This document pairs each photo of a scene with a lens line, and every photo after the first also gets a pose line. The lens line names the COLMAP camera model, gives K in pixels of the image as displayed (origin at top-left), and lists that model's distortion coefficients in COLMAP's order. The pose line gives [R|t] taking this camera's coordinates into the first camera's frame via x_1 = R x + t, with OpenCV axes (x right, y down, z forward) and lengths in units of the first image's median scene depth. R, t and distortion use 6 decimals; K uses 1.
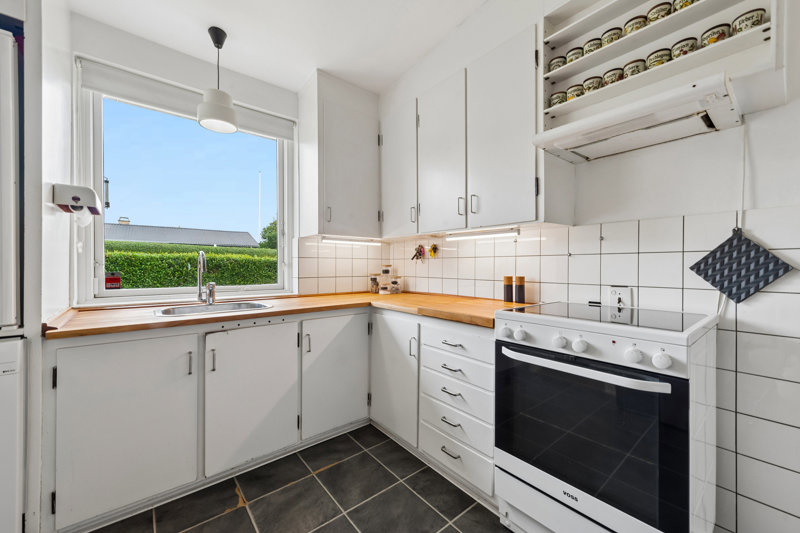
lens RADIAL K [[313.5, 0, 401.1], [0, 313.5, 266.2], [0, 0, 1]] dist [0.006721, 0.000137]
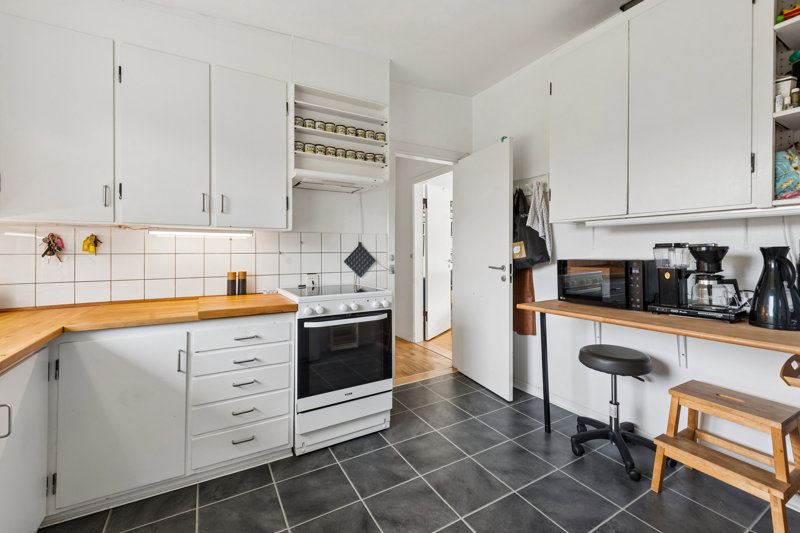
lens RADIAL K [[337.5, 0, 398.3], [0, 337.5, 248.3], [0, 0, 1]] dist [0.005070, -0.001106]
pose [[0.169952, 0.004889, 0.985440, -0.913541], [0.004388, 0.999974, -0.005718, -0.052558], [-0.985443, 0.005296, 0.169926, 0.285268]]
